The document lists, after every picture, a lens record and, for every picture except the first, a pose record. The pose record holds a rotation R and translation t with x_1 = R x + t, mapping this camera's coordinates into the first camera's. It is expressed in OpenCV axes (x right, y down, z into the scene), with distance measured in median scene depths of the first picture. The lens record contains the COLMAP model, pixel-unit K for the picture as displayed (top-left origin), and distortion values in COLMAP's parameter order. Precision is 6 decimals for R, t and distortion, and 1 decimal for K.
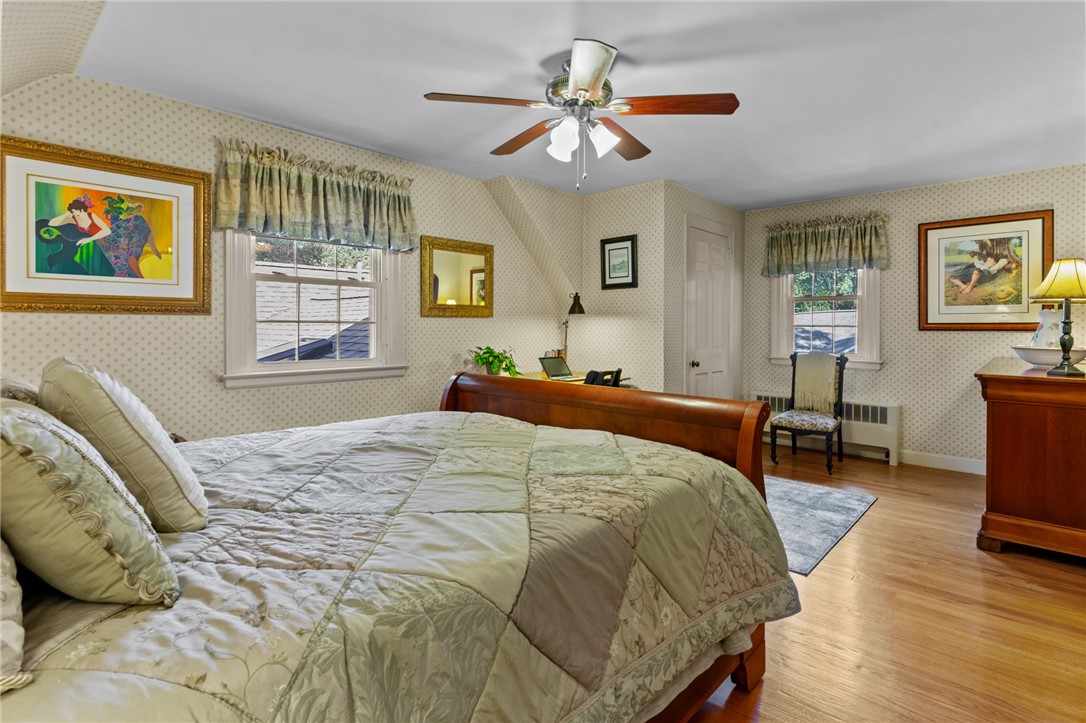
lens RADIAL K [[519.1, 0, 543.2], [0, 519.1, 330.2], [0, 0, 1]] dist [0.001050, 0.000101]
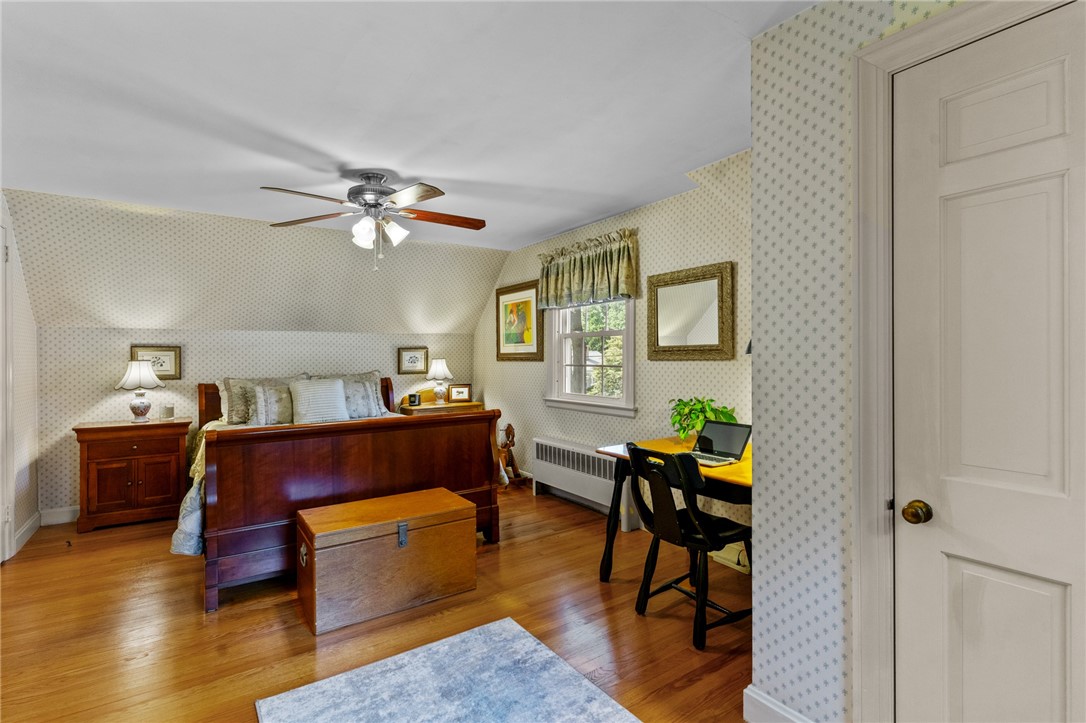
lens RADIAL K [[521.2, 0, 543.0], [0, 521.2, 361.5], [0, 0, 1]] dist [0.000530, 0.000095]
pose [[-0.206867, 0.007411, -0.978341, 0.726289], [-0.000539, 0.999970, 0.007689, -0.030041], [0.978369, 0.002118, -0.206856, 0.959533]]
